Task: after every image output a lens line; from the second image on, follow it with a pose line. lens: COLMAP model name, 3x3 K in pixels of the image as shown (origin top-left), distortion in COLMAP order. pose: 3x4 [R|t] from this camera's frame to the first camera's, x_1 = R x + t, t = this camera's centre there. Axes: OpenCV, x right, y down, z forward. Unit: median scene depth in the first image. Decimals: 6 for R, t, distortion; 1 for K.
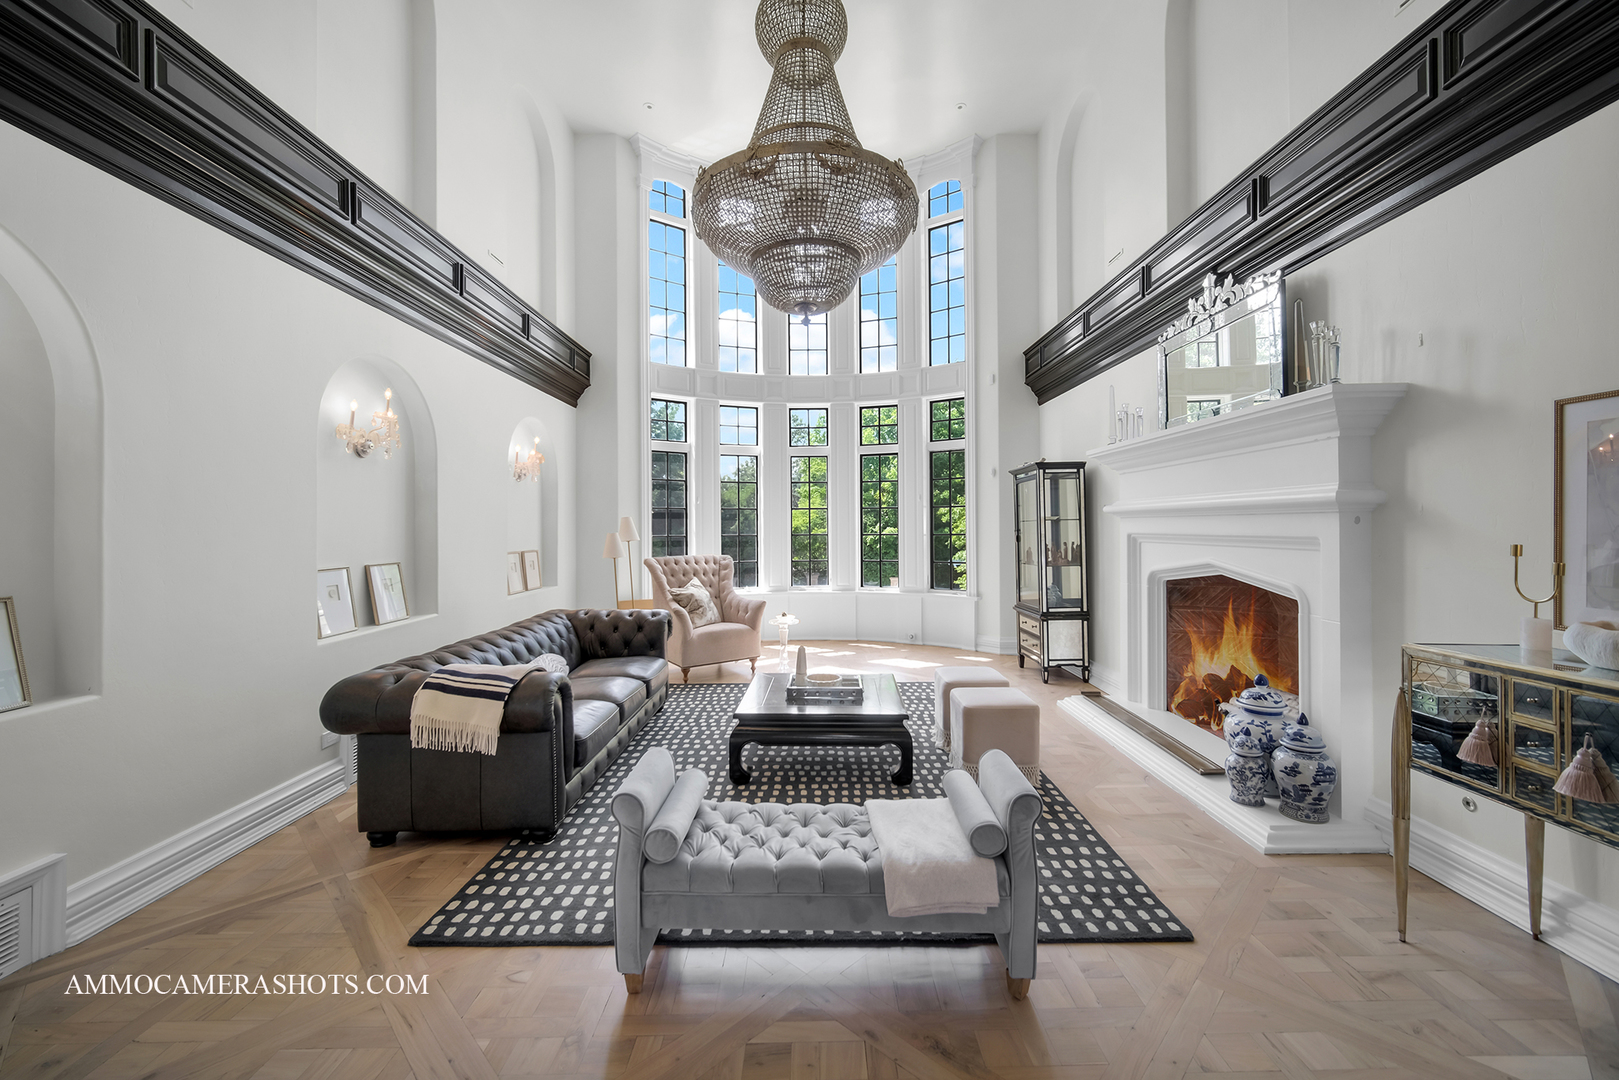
lens RADIAL K [[644.8, 0, 816.9], [0, 644.8, 524.5], [0, 0, 1]] dist [-0.001229, -0.000184]
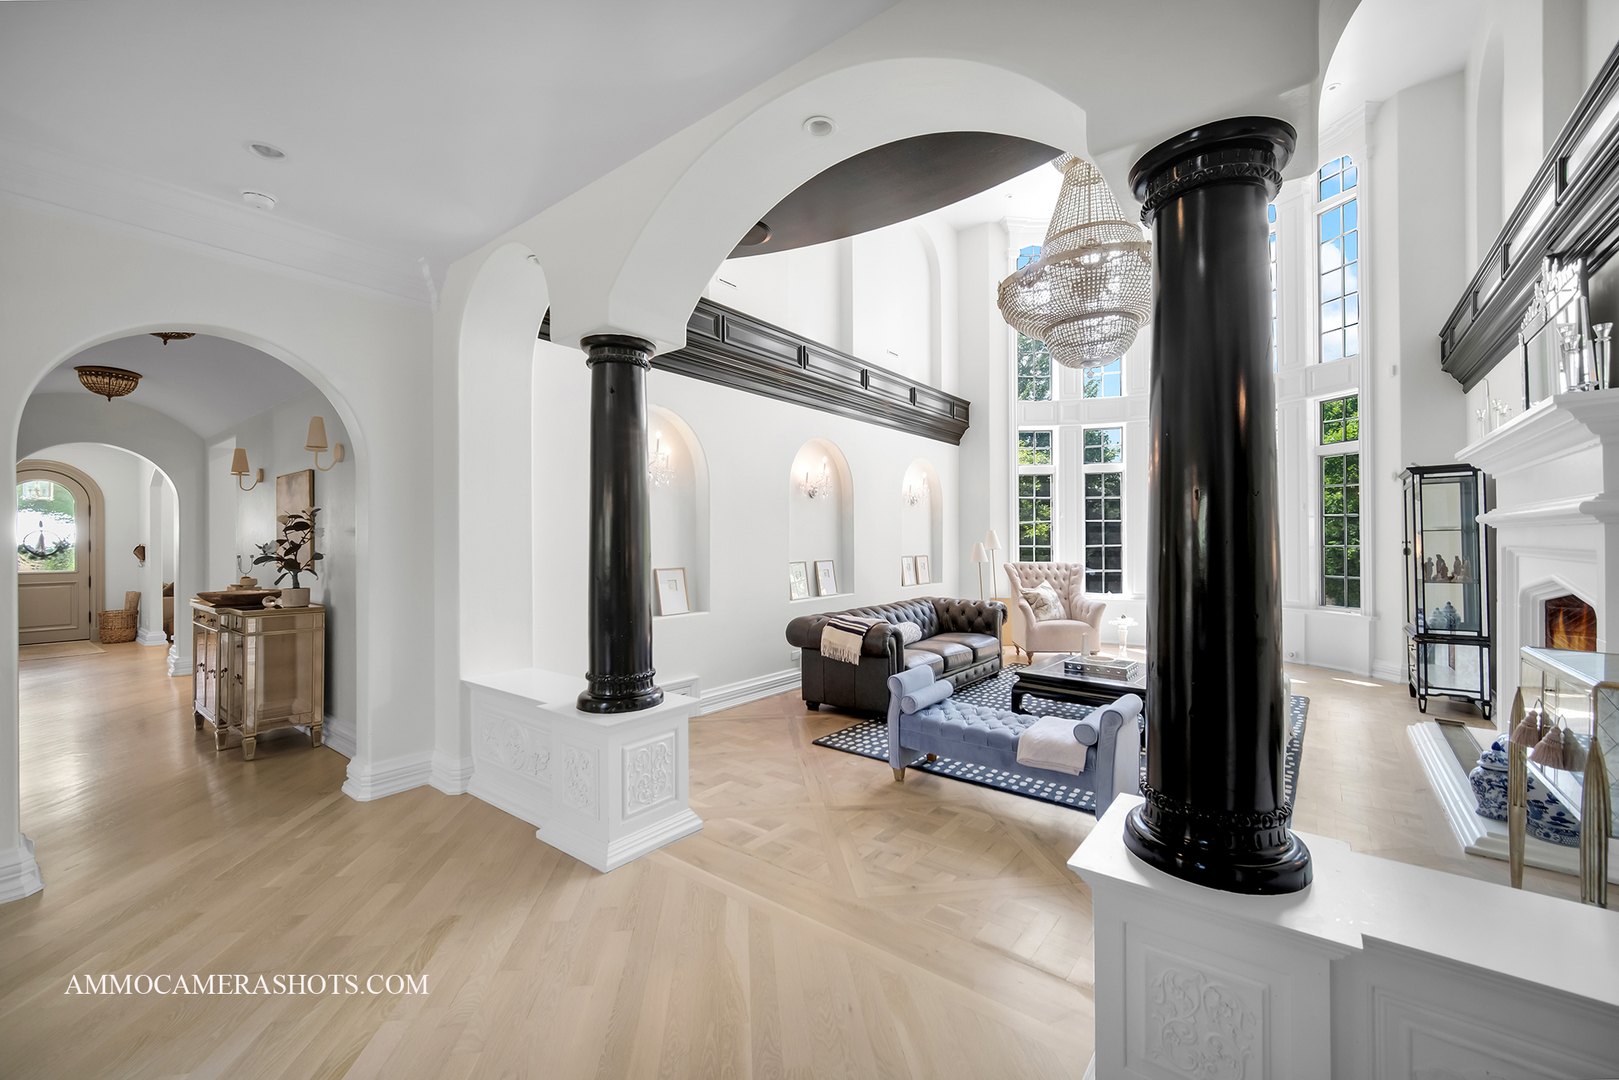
lens RADIAL K [[640.7, 0, 809.5], [0, 640.7, 540.0], [0, 0, 1]] dist [0.000035, -0.000102]
pose [[0.775999, 0.001271, -0.630732, 0.368069], [0.003164, 0.999978, 0.005907, -0.003018], [0.630726, -0.006580, 0.775978, -0.333294]]
